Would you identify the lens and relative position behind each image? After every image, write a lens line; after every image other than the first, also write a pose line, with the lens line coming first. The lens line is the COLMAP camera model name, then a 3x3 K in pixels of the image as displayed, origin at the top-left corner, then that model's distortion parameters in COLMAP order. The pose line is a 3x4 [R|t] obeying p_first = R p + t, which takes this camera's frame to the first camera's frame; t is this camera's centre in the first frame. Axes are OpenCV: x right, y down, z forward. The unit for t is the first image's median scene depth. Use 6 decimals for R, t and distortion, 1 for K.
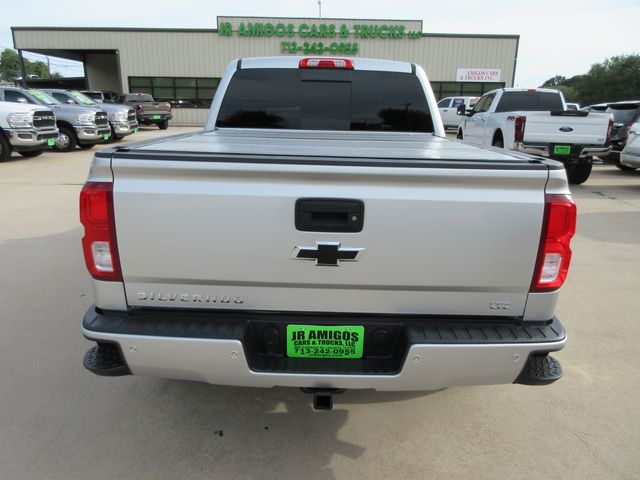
lens RADIAL K [[477.8, 0, 316.3], [0, 477.8, 243.5], [0, 0, 1]] dist [-0.006837, 0.004635]
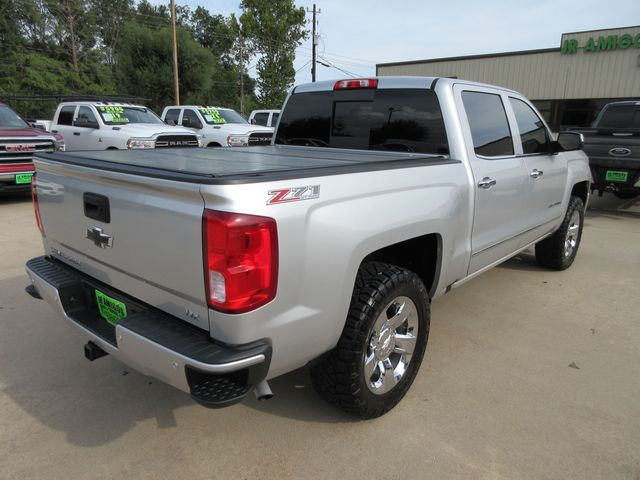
lens RADIAL K [[471.9, 0, 320.0], [0, 471.9, 240.0], [0, 0, 1]] dist [0.004839, 0.006960]
pose [[0.765531, 0.147068, -0.626366, 0.074211], [-0.178396, 0.983873, 0.012978, -0.005454], [0.618173, 0.101806, 0.779421, 0.022683]]
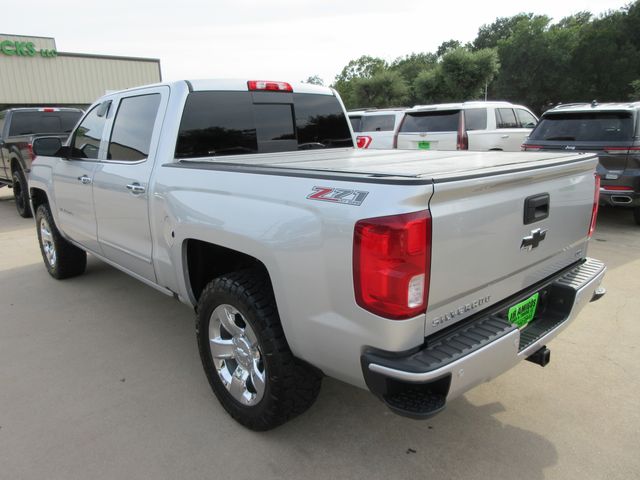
lens RADIAL K [[477.8, 0, 316.3], [0, 477.8, 243.5], [0, 0, 1]] dist [-0.006837, 0.004635]
pose [[0.740396, -0.199376, 0.641922, -0.070632], [0.225397, 0.973347, 0.042339, -0.008845], [-0.633254, 0.113340, 0.765600, 0.024240]]
